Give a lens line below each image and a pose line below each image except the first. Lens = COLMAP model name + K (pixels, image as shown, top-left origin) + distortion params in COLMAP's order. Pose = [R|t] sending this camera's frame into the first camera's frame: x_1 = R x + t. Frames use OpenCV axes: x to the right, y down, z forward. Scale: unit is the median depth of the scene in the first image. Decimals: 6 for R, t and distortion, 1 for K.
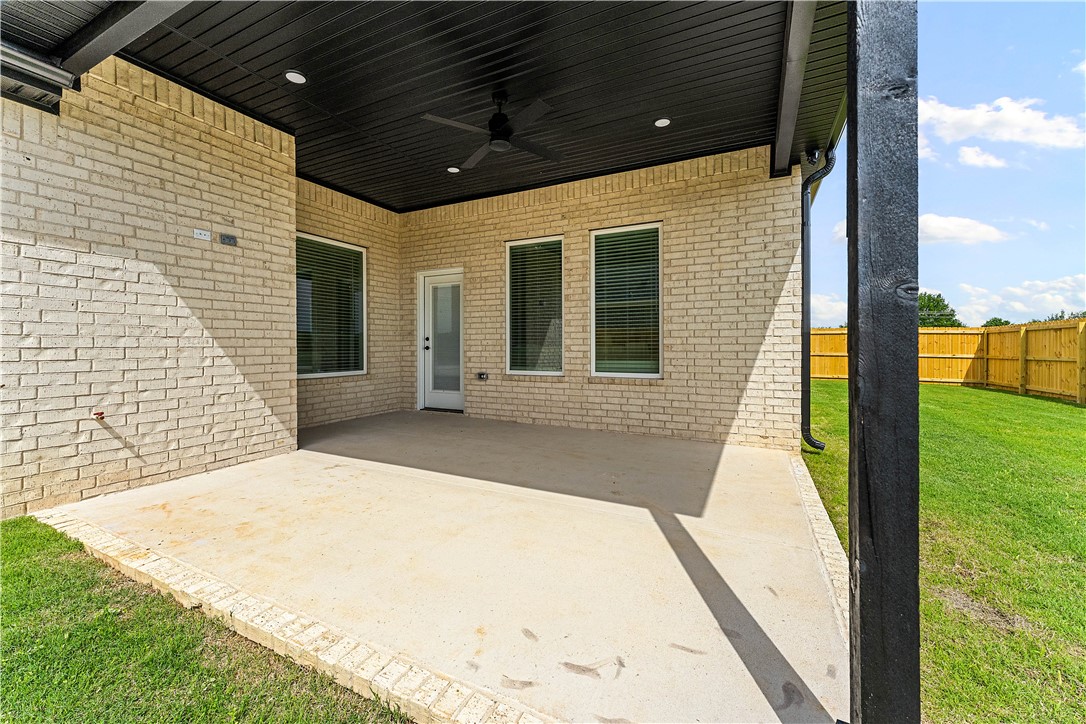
lens RADIAL K [[427.1, 0, 545.7], [0, 427.1, 352.5], [0, 0, 1]] dist [-0.003552, 0.000008]
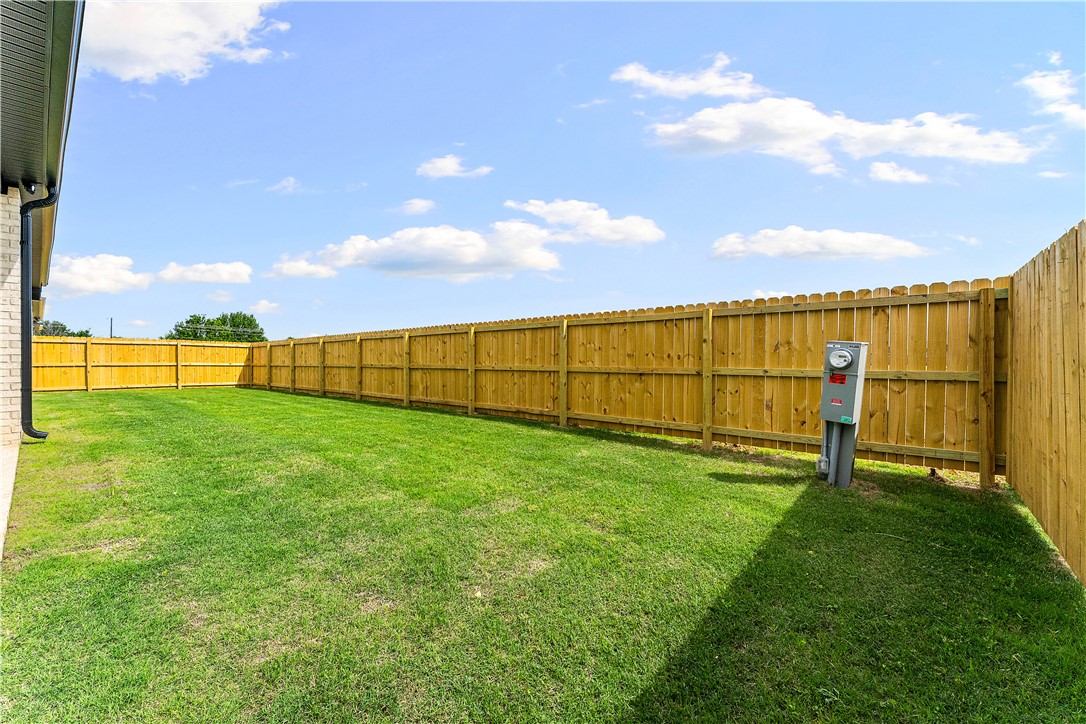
lens RADIAL K [[427.1, 0, 544.8], [0, 427.1, 361.0], [0, 0, 1]] dist [-0.003552, 0.000008]
pose [[0.243401, 0.000639, 0.969925, -0.067423], [0.010849, 0.999935, -0.003381, 0.014830], [-0.969865, 0.011346, 0.243379, -0.272754]]
